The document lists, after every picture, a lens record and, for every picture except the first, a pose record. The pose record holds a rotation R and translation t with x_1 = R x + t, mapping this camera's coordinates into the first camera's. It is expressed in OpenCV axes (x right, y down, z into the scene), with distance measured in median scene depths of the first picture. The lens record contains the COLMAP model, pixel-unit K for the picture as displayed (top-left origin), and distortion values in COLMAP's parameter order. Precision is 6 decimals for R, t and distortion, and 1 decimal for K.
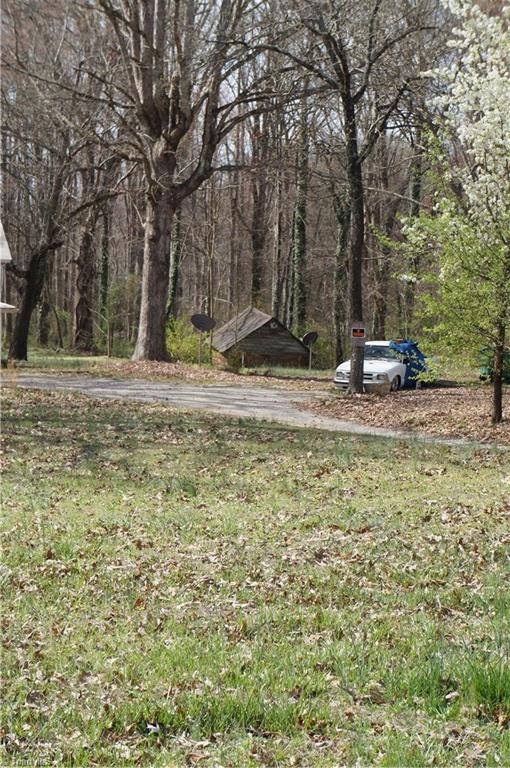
lens RADIAL K [[1754.4, 0, 255.3], [0, 1754.4, 383.5], [0, 0, 1]] dist [0.220898, 0.043458]
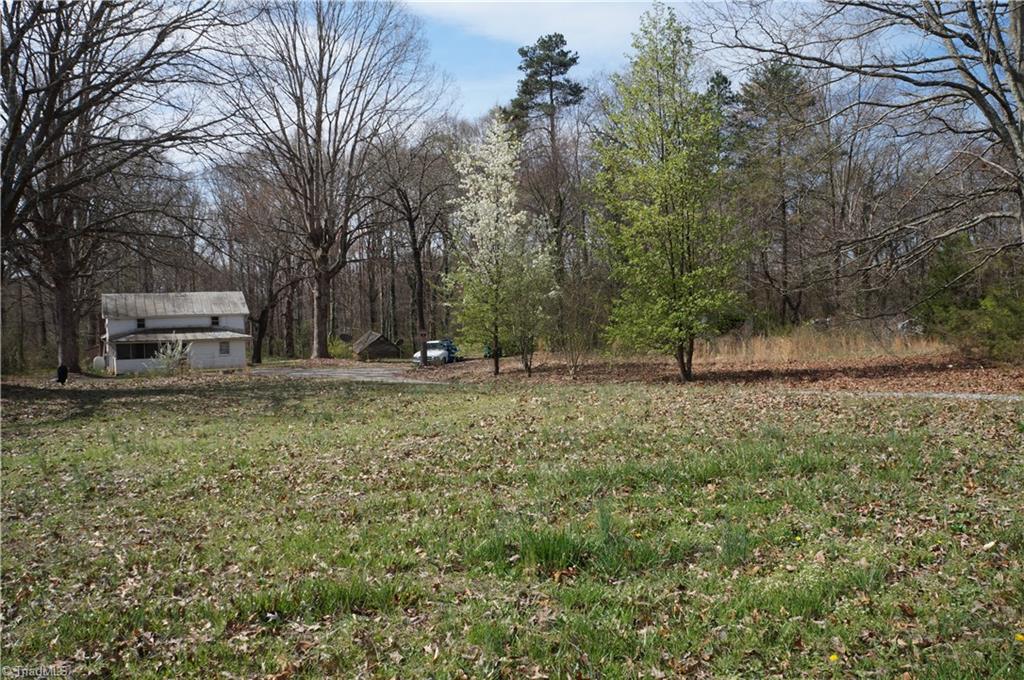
lens RADIAL K [[812.6, 0, 504.9], [0, 812.6, 339.2], [0, 0, 1]] dist [-0.181087, 0.127664]
pose [[0.985369, -0.063386, 0.158207, 0.012716], [0.068622, 0.997254, -0.027851, 0.019215], [-0.156007, 0.038300, 0.987013, 0.239850]]
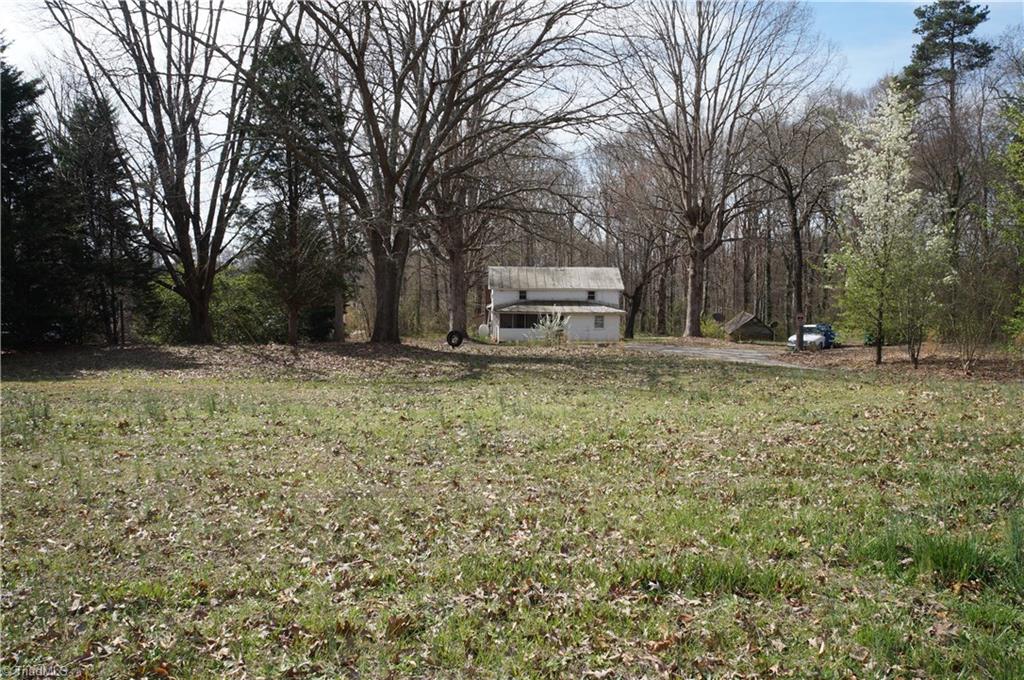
lens RADIAL K [[812.6, 0, 504.9], [0, 812.6, 339.2], [0, 0, 1]] dist [-0.181087, 0.127664]
pose [[0.957293, -0.011405, -0.288895, 0.001988], [0.006362, 0.999811, -0.018389, 0.019386], [0.289050, 0.015766, 0.957184, 0.238147]]
